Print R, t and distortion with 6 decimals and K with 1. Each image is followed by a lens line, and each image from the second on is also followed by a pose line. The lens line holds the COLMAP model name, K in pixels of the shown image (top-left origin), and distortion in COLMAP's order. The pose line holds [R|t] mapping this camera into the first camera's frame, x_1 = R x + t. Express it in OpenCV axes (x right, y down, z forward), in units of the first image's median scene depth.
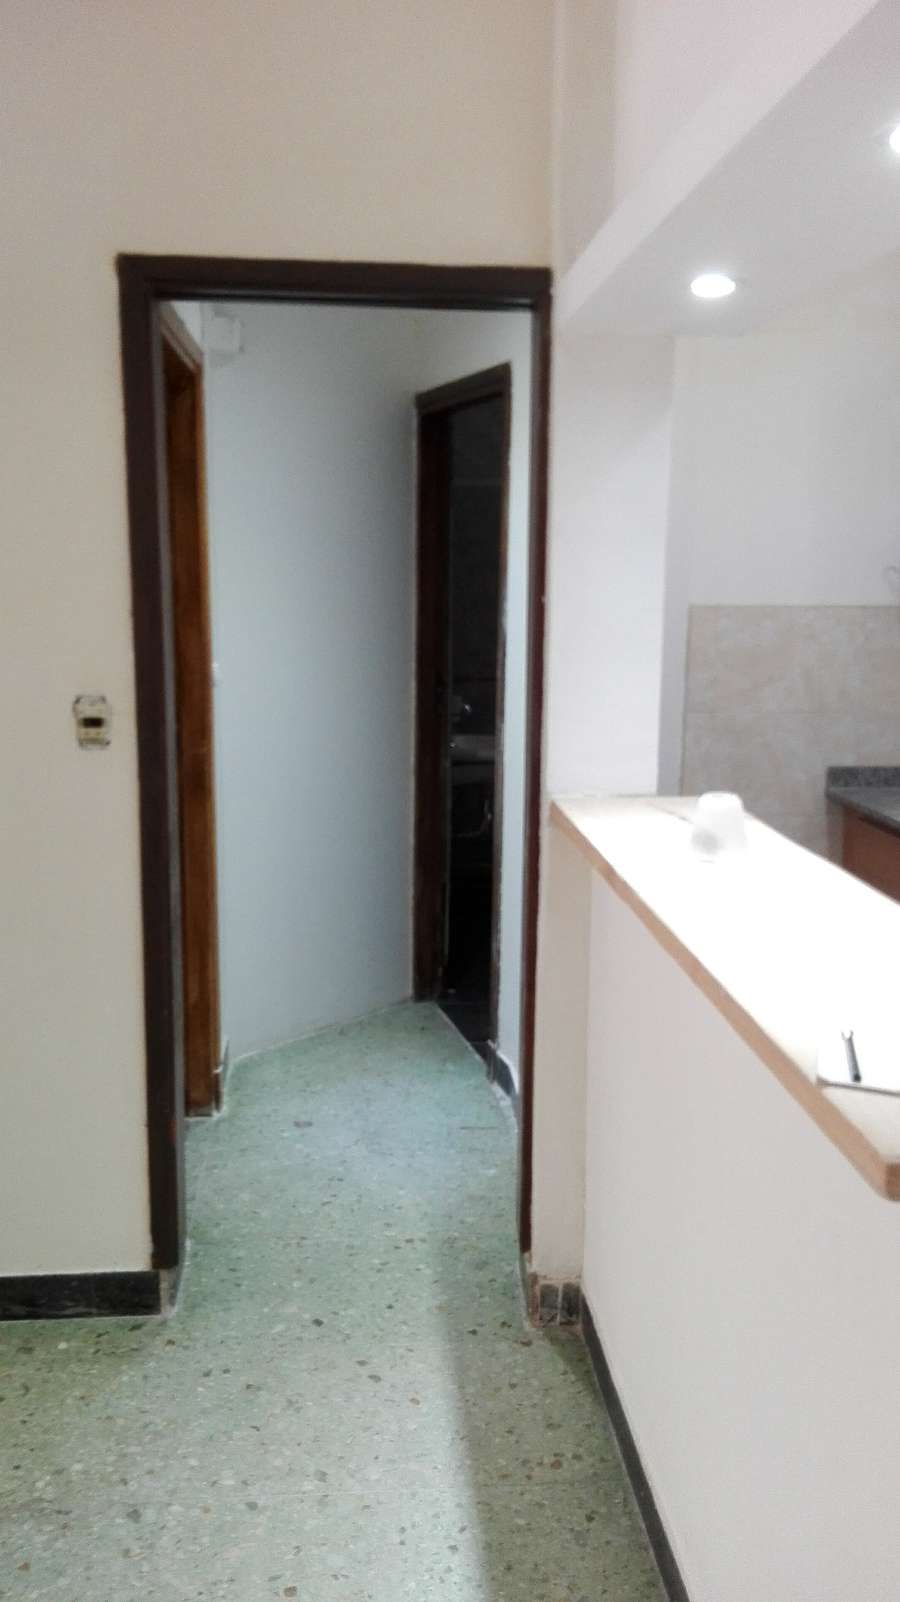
lens RADIAL K [[1266.1, 0, 450.0], [0, 1266.1, 801.0], [0, 0, 1]] dist [0.116783, -0.244287]
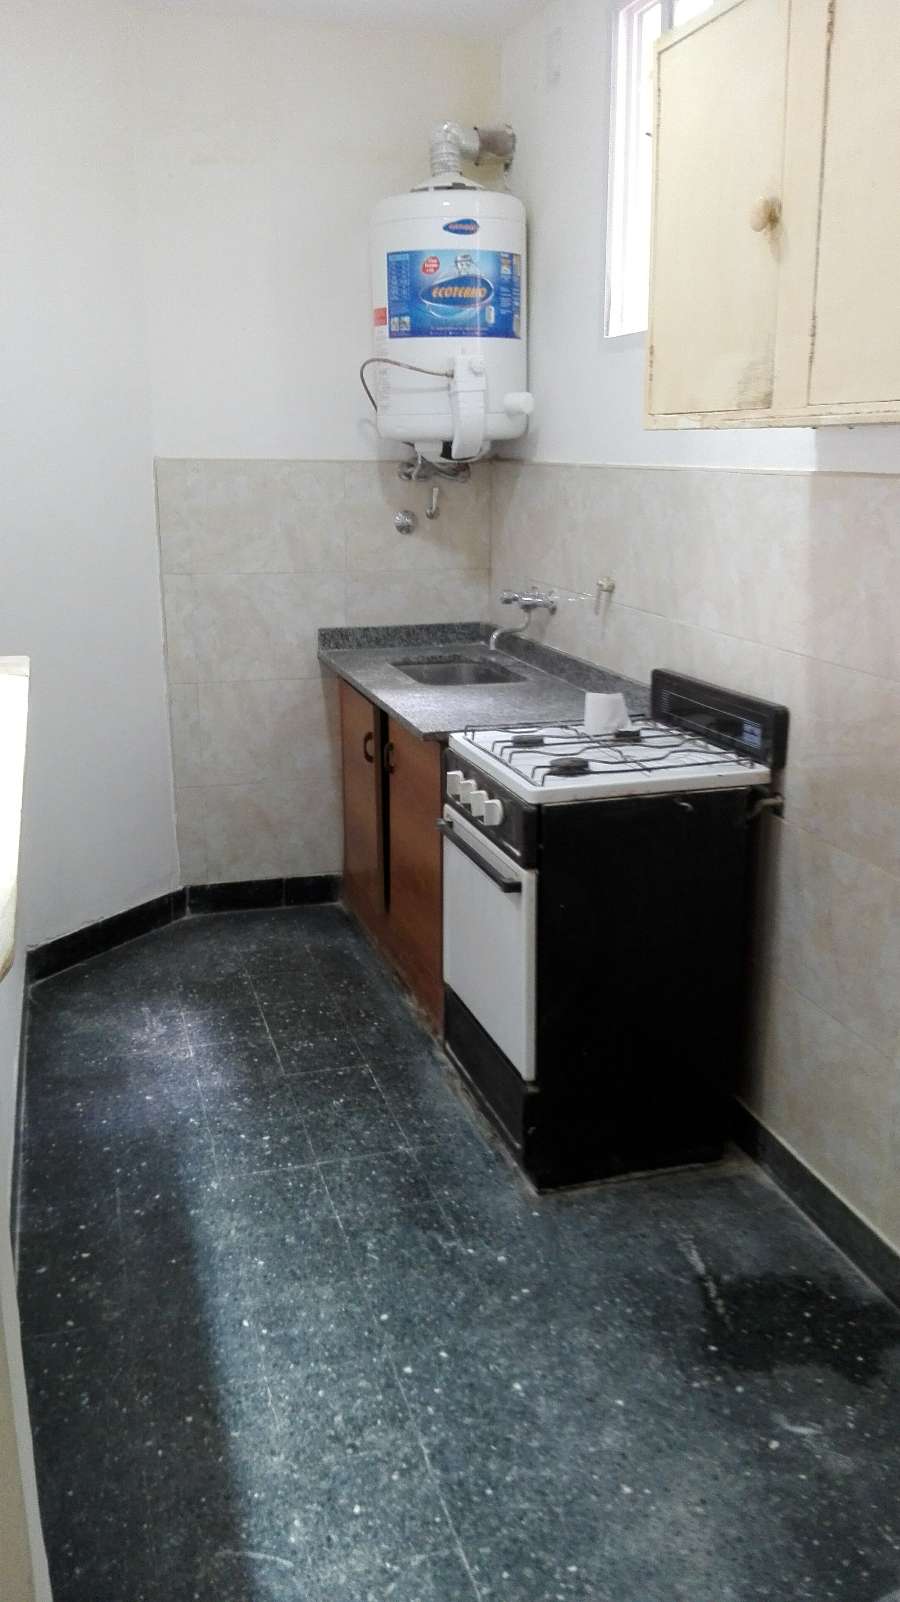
lens RADIAL K [[1266.1, 0, 450.0], [0, 1266.1, 801.0], [0, 0, 1]] dist [0.116783, -0.244287]
pose [[0.976994, -0.065046, 0.203104, 0.283622], [0.045829, 0.994137, 0.097931, 0.020807], [-0.208283, -0.086370, 0.974248, 0.021532]]
